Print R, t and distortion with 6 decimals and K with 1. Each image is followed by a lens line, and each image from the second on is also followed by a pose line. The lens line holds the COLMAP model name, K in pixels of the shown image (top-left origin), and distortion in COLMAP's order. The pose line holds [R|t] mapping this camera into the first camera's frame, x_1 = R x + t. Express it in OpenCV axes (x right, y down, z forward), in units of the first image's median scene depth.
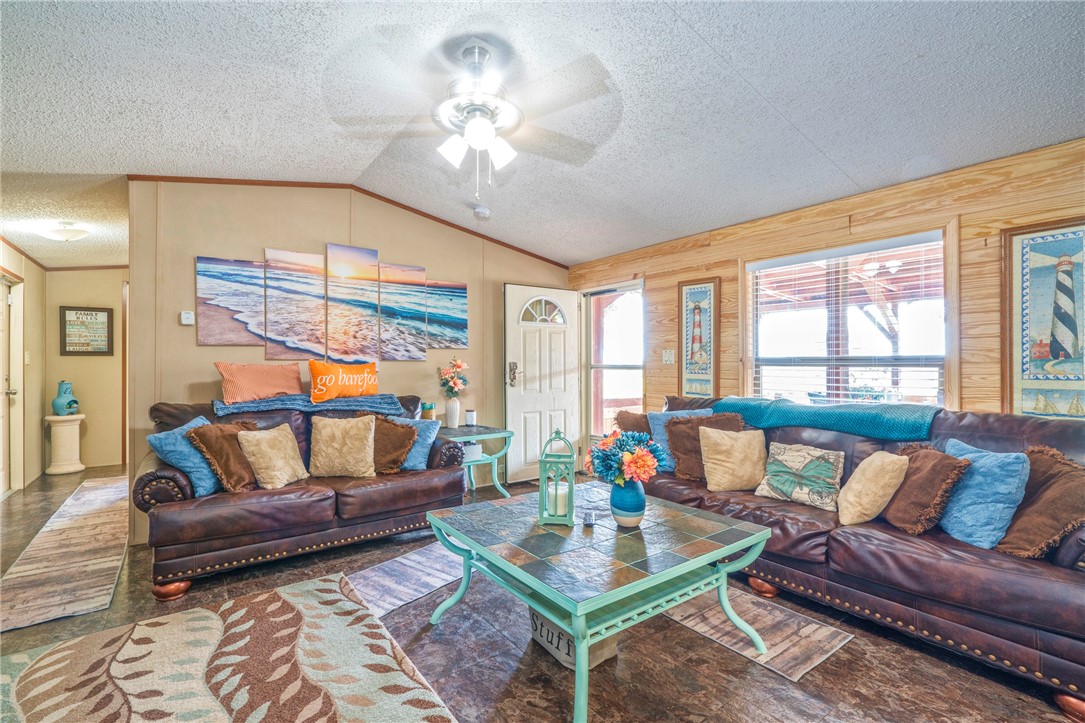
lens RADIAL K [[484.8, 0, 537.6], [0, 484.8, 364.7], [0, 0, 1]] dist [-0.008655, 0.003712]
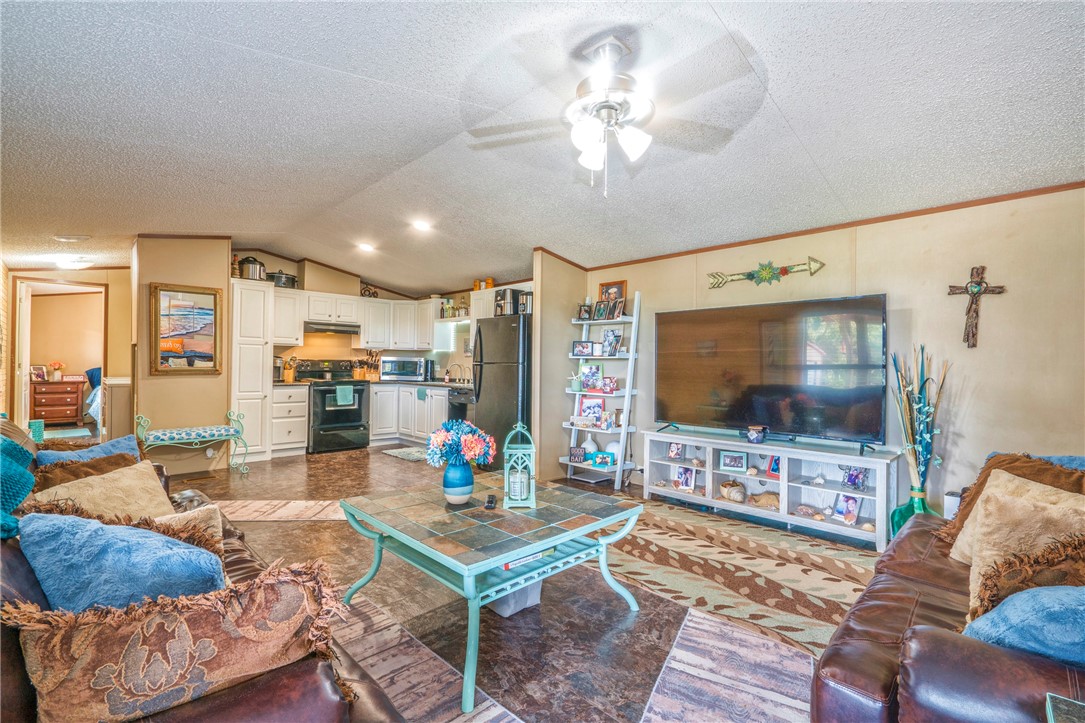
lens RADIAL K [[484.8, 0, 539.6], [0, 484.8, 364.3], [0, 0, 1]] dist [-0.008655, 0.003712]
pose [[-0.989939, -0.010976, -0.141070, 0.097104], [-0.011233, 0.999936, 0.001026, -0.002287], [0.141050, 0.002601, -0.989999, 1.324307]]
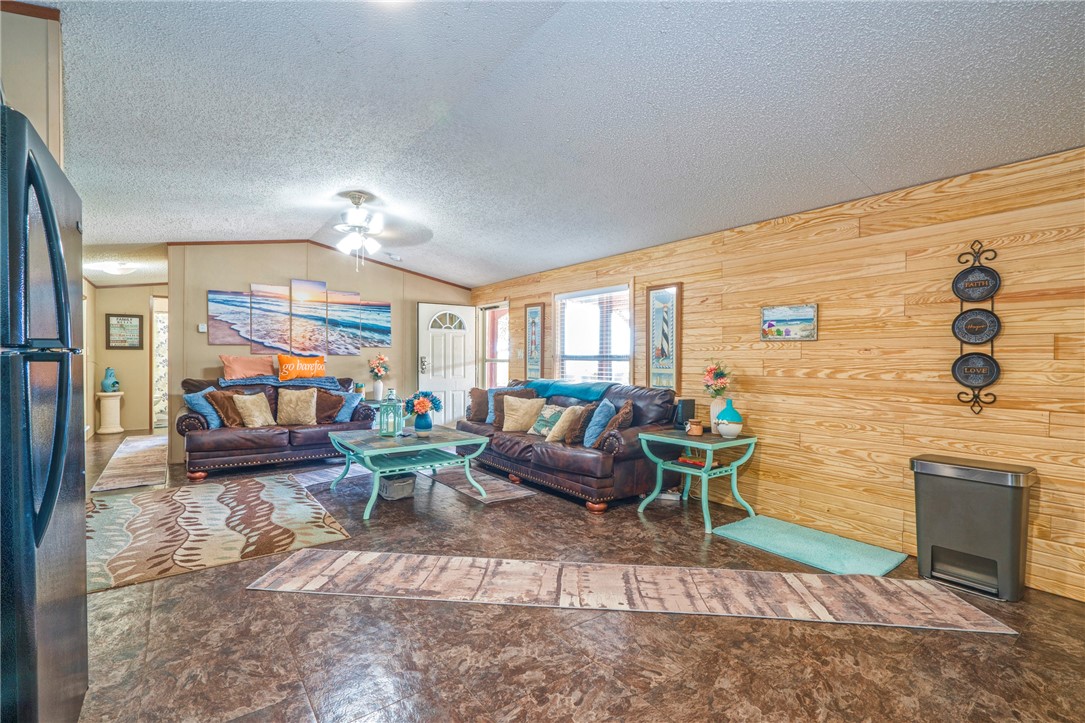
lens RADIAL K [[484.8, 0, 537.9], [0, 484.8, 365.6], [0, 0, 1]] dist [-0.008655, 0.003712]
pose [[0.999962, 0.008313, 0.002569, 0.402998], [-0.008343, 0.999893, 0.012006, 0.001635], [-0.002468, -0.012027, 0.999925, -0.633009]]
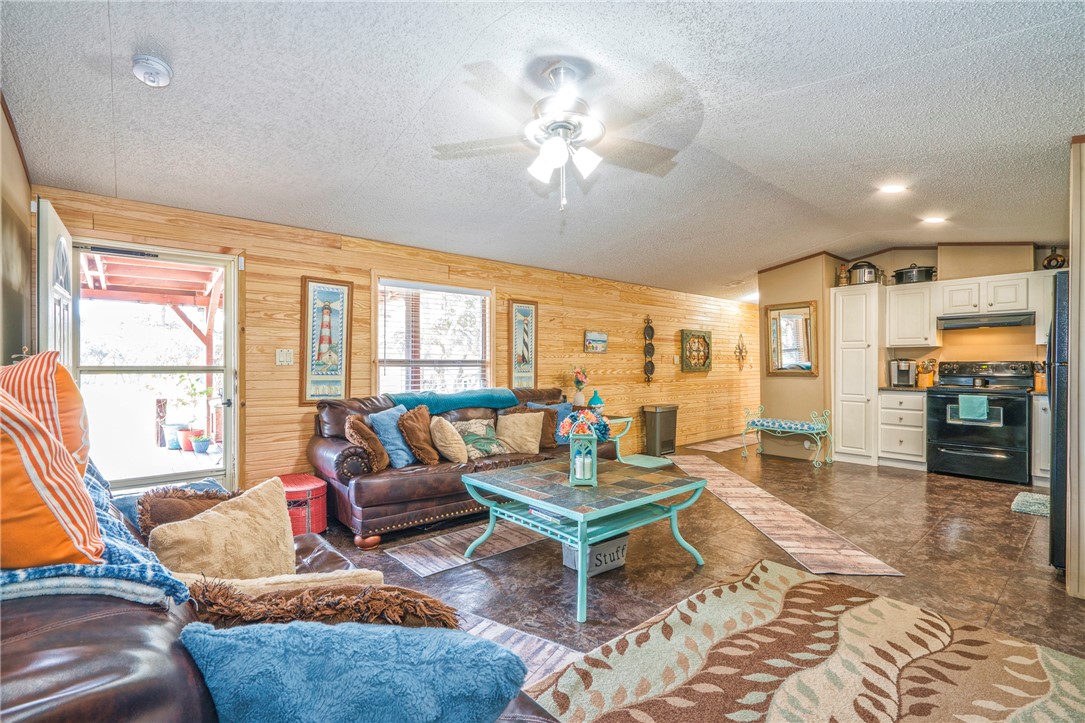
lens RADIAL K [[484.8, 0, 532.7], [0, 484.8, 366.1], [0, 0, 1]] dist [-0.008655, 0.003712]
pose [[-0.062089, -0.003937, 0.998063, -0.798247], [0.001535, 0.999991, 0.004040, -0.003474], [-0.998069, 0.001783, -0.062082, 0.763471]]
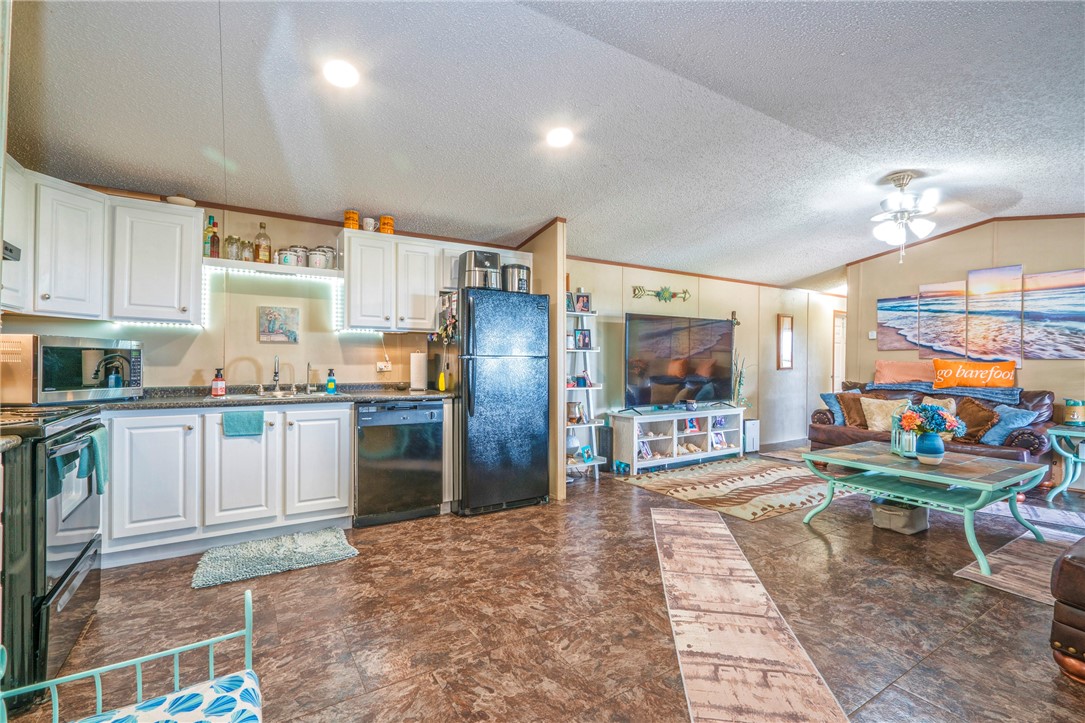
lens RADIAL K [[484.8, 0, 533.5], [0, 484.8, 363.1], [0, 0, 1]] dist [-0.008655, 0.003712]
pose [[-0.080906, 0.007084, -0.996697, 1.122125], [-0.009052, 0.999928, 0.007841, 0.002763], [0.996681, 0.009656, -0.080836, -0.092013]]
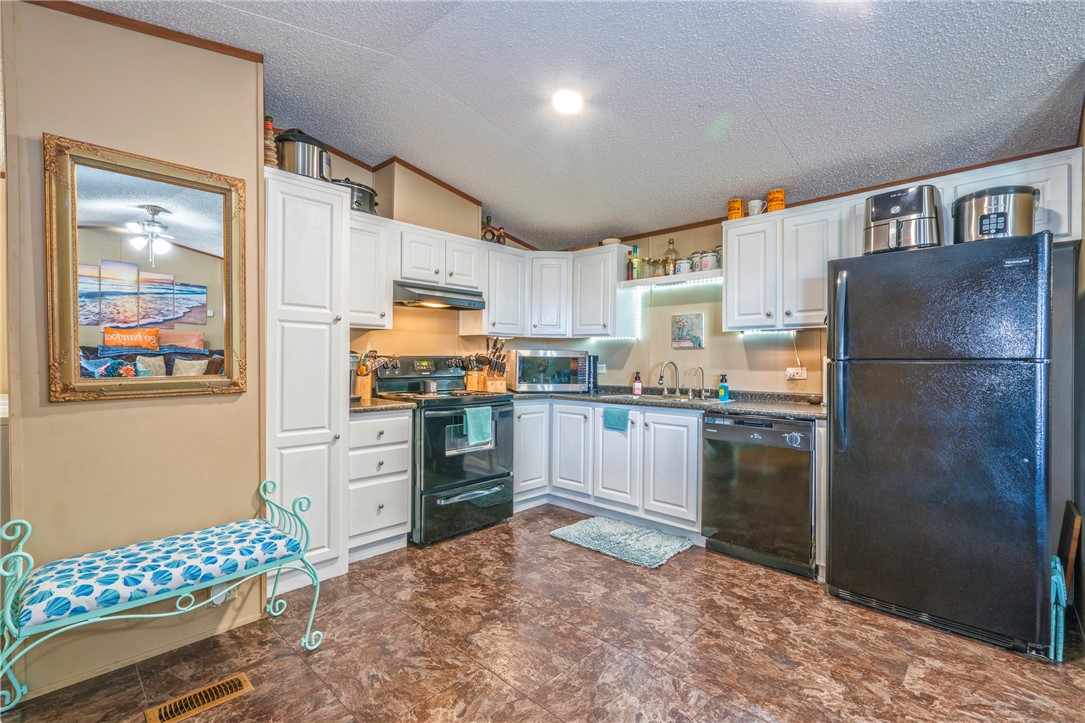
lens RADIAL K [[484.8, 0, 538.6], [0, 484.8, 363.7], [0, 0, 1]] dist [-0.008655, 0.003712]
pose [[-0.986157, -0.001499, -0.165806, 0.626246], [-0.002753, 0.999969, 0.007335, -0.001050], [0.165790, 0.007690, -0.986131, 0.308347]]
